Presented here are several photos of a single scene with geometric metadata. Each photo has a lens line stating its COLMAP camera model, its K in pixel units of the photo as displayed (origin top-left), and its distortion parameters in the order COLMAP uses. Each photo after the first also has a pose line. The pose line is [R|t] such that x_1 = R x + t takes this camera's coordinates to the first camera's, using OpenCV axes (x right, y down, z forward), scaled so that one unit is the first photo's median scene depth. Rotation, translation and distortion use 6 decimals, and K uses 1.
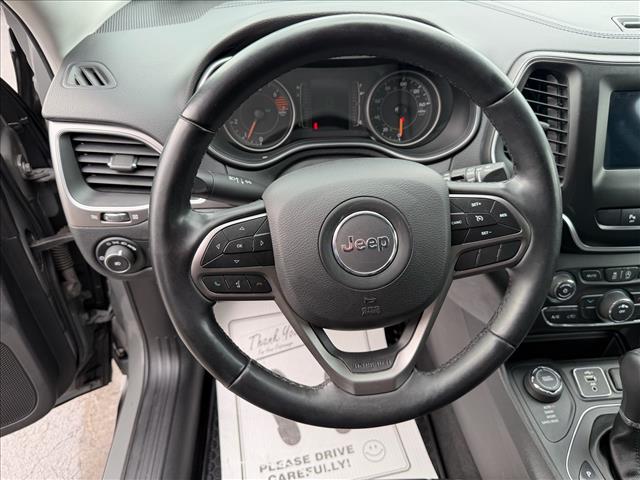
lens RADIAL K [[463.7, 0, 314.8], [0, 463.7, 234.5], [0, 0, 1]] dist [-0.028219, -0.020894]
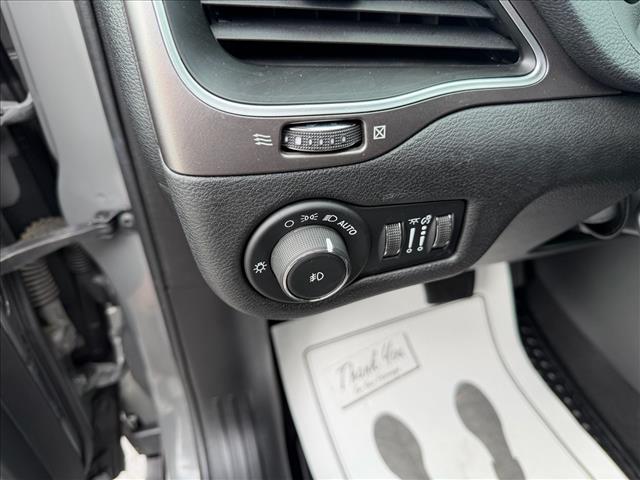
lens RADIAL K [[463.7, 0, 298.2], [0, 463.7, 243.5], [0, 0, 1]] dist [-0.028219, -0.020894]
pose [[0.984098, -0.104495, 0.143638, -0.323392], [0.099747, 0.994213, 0.039892, 0.014568], [-0.146975, -0.024931, 0.988826, 0.433164]]
